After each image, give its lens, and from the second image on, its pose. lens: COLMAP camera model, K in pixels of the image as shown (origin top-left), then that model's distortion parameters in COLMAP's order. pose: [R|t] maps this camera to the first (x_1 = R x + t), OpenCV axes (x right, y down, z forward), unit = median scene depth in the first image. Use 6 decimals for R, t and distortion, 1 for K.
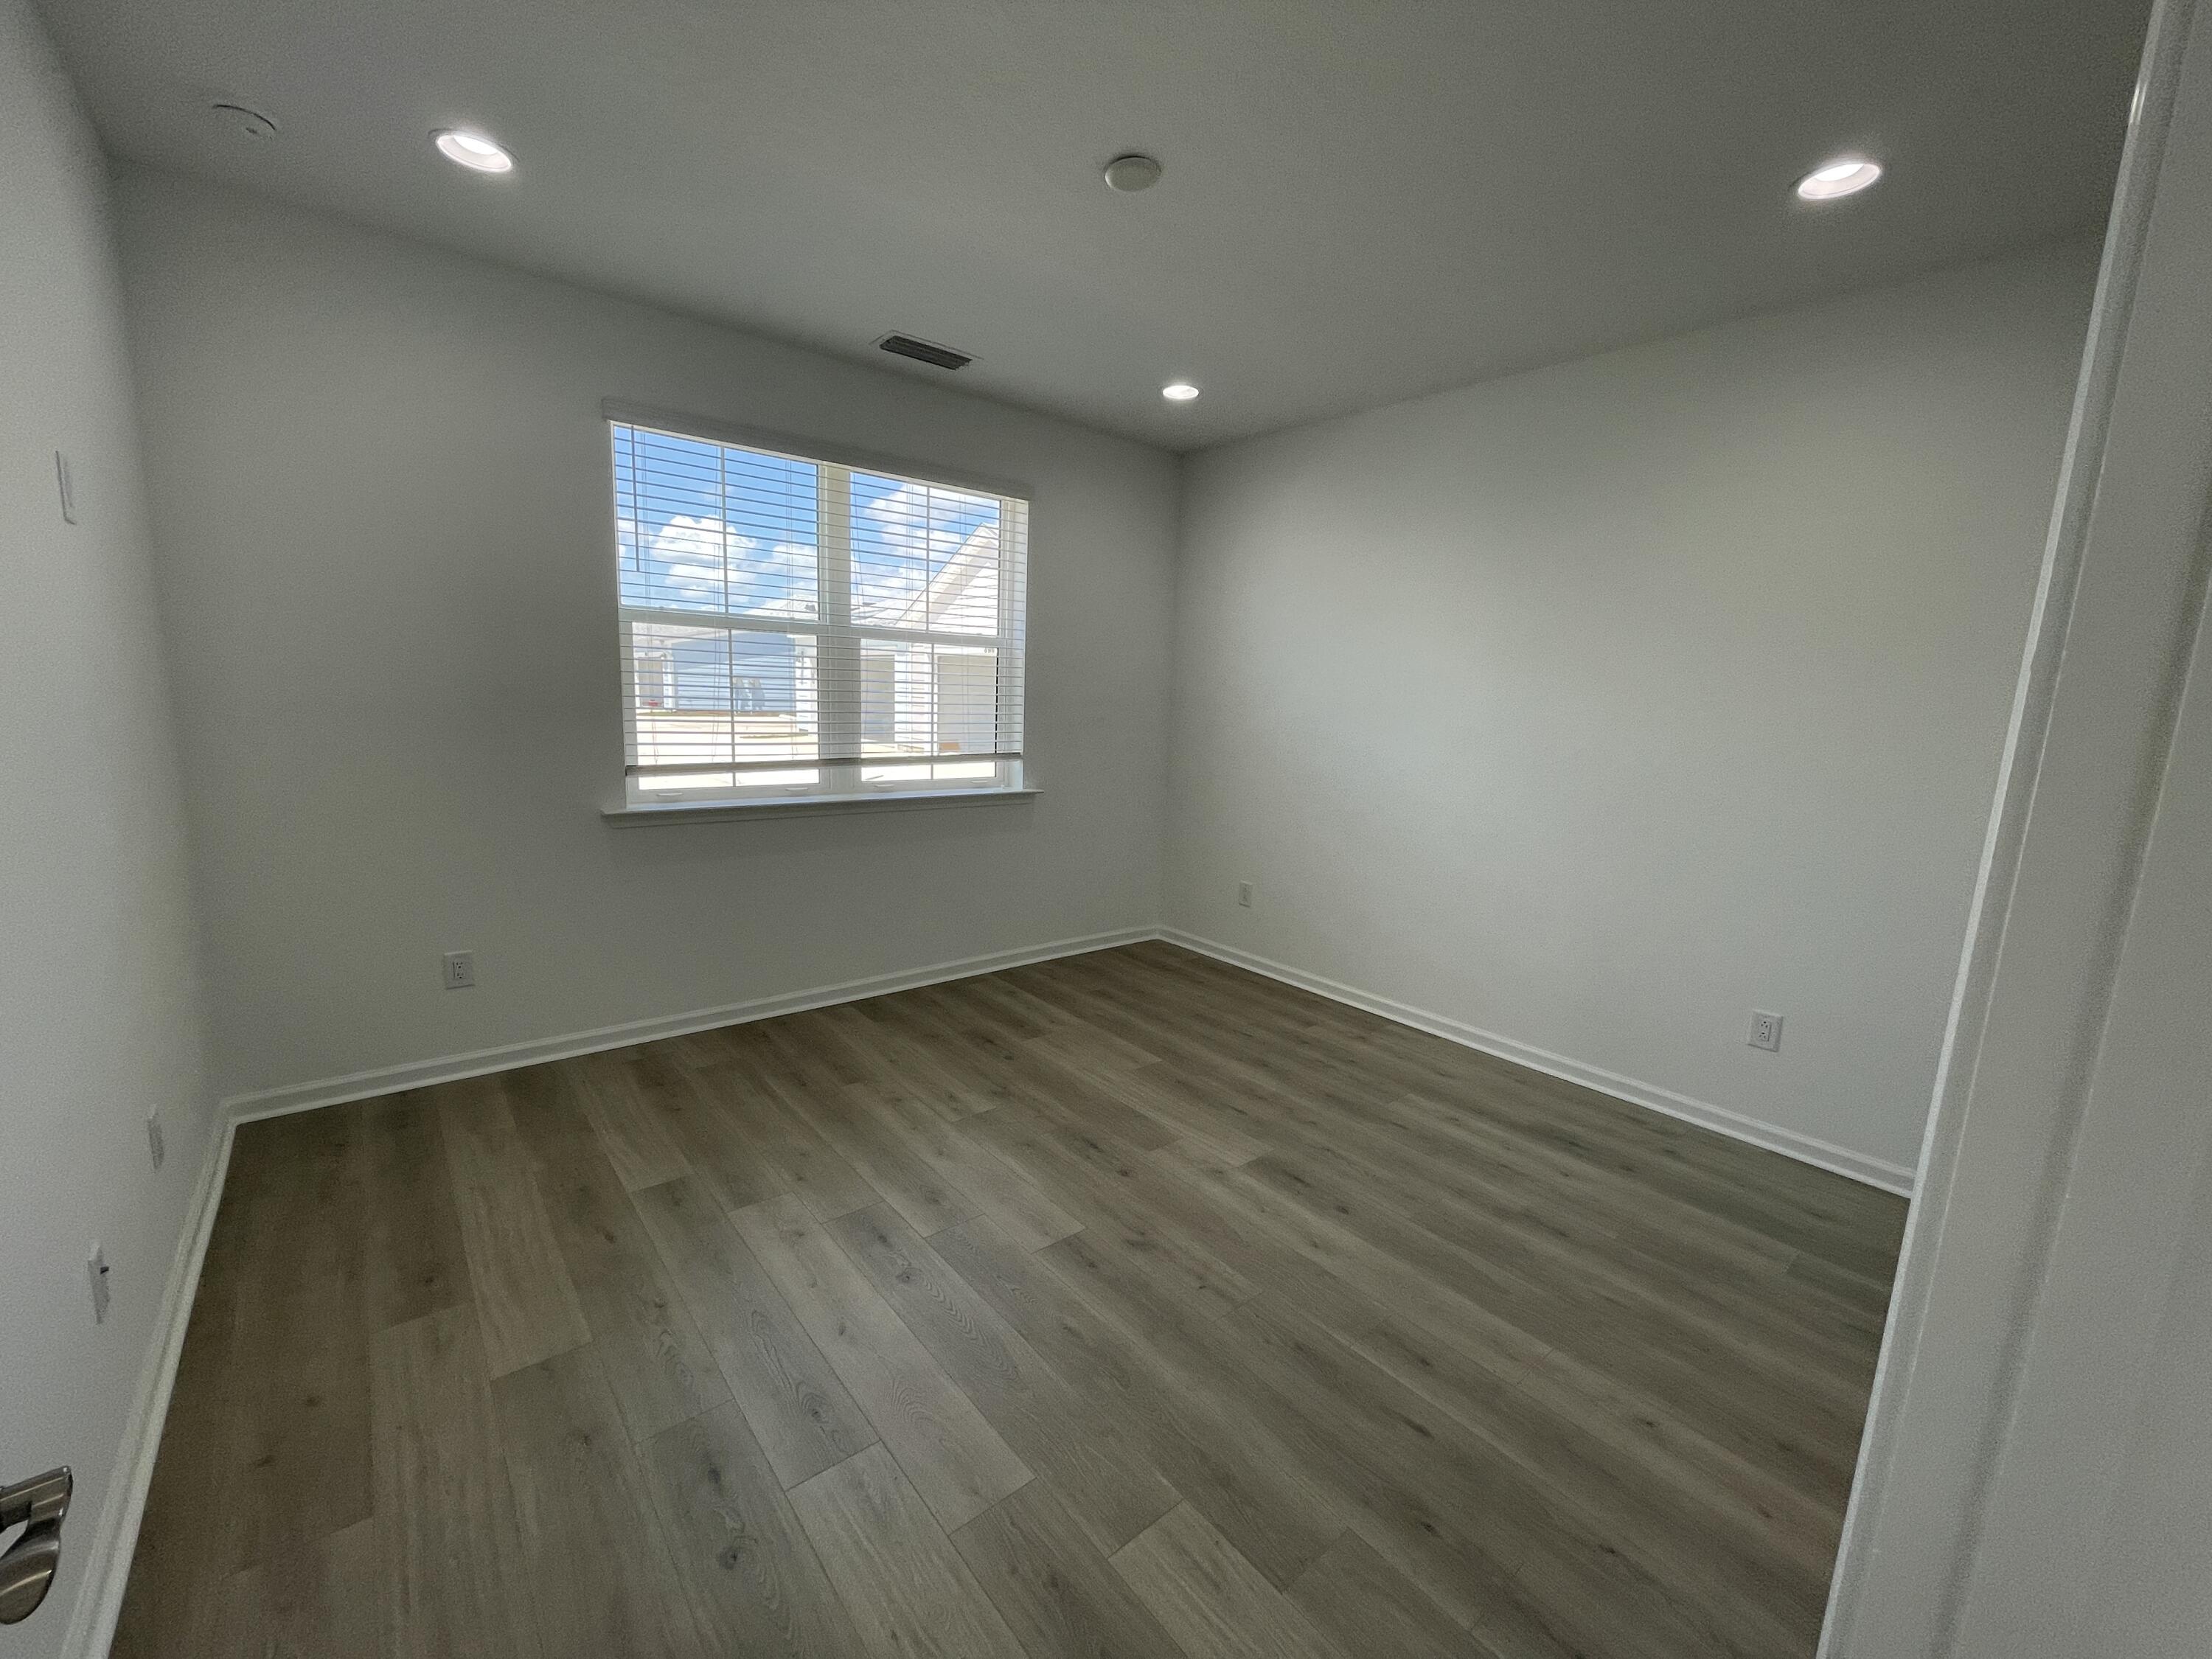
lens RADIAL K [[890.5, 0, 1098.9], [0, 890.5, 834.0], [0, 0, 1]] dist [-0.000280, -0.000421]
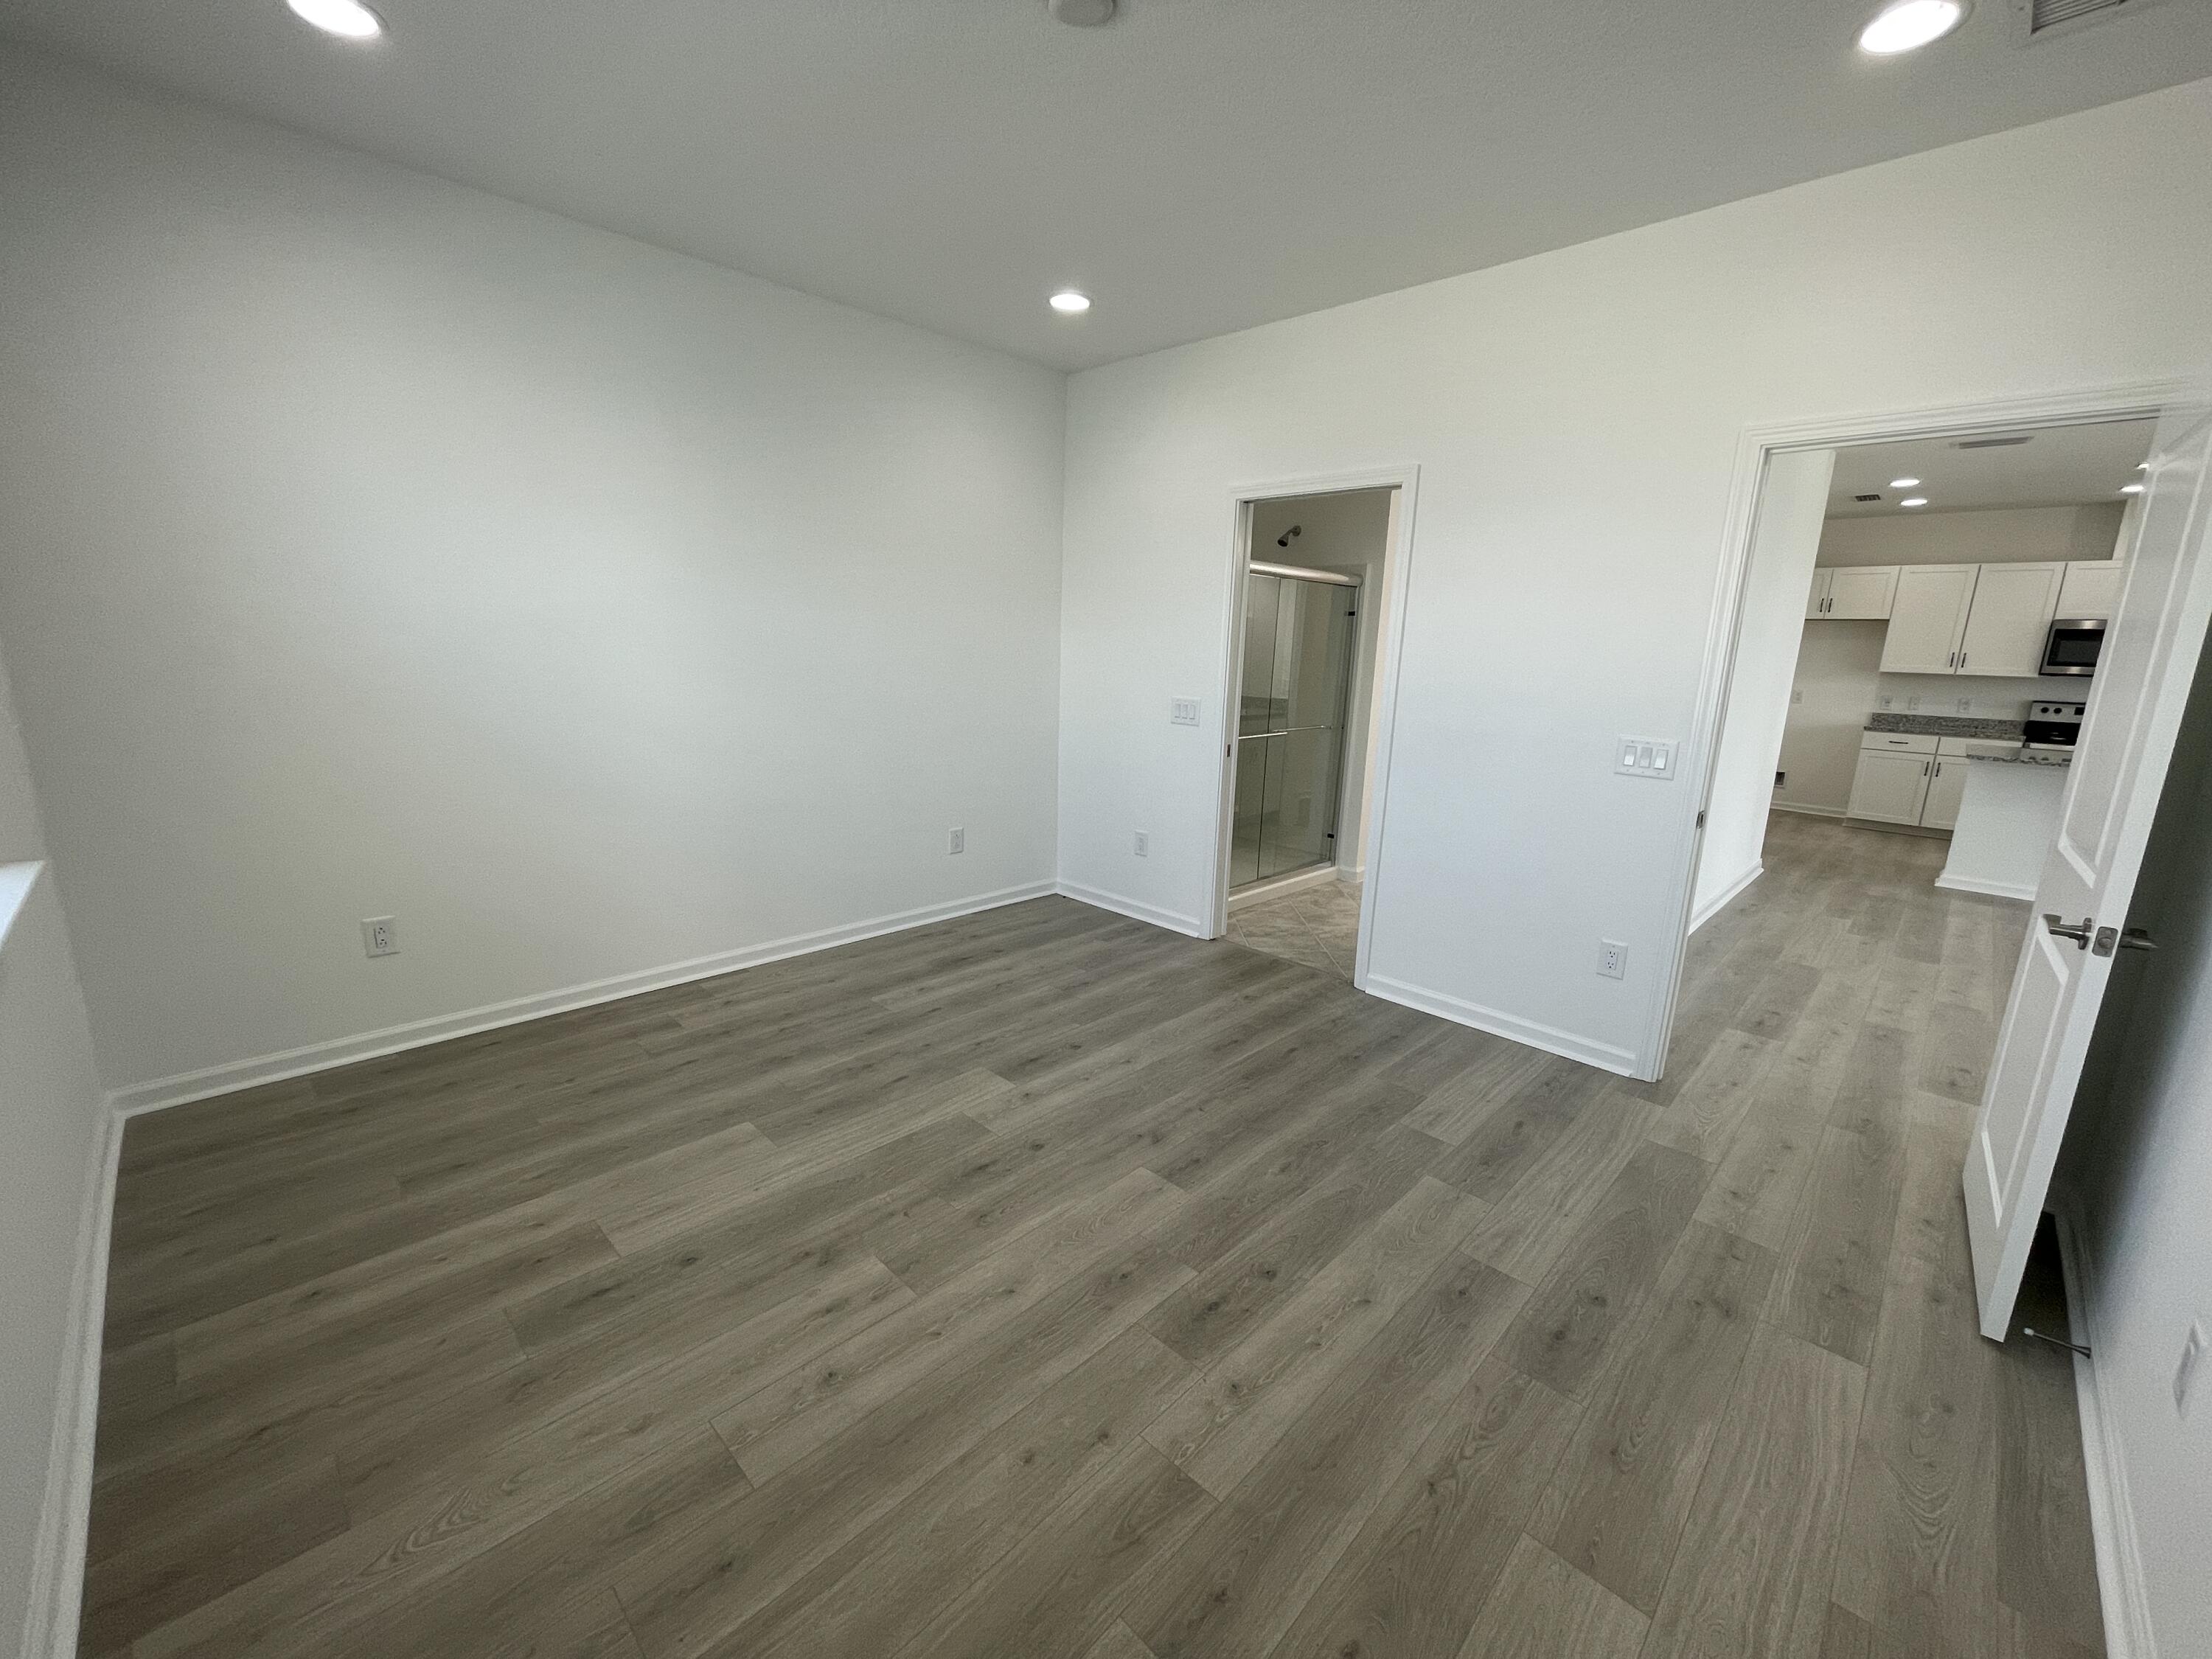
lens RADIAL K [[890.5, 0, 1098.9], [0, 890.5, 834.0], [0, 0, 1]] dist [-0.000280, -0.000421]
pose [[-0.098301, -0.254799, 0.961985, -0.692911], [0.127278, 0.955509, 0.266089, -0.153262], [-0.986984, 0.148596, -0.061498, 0.819847]]
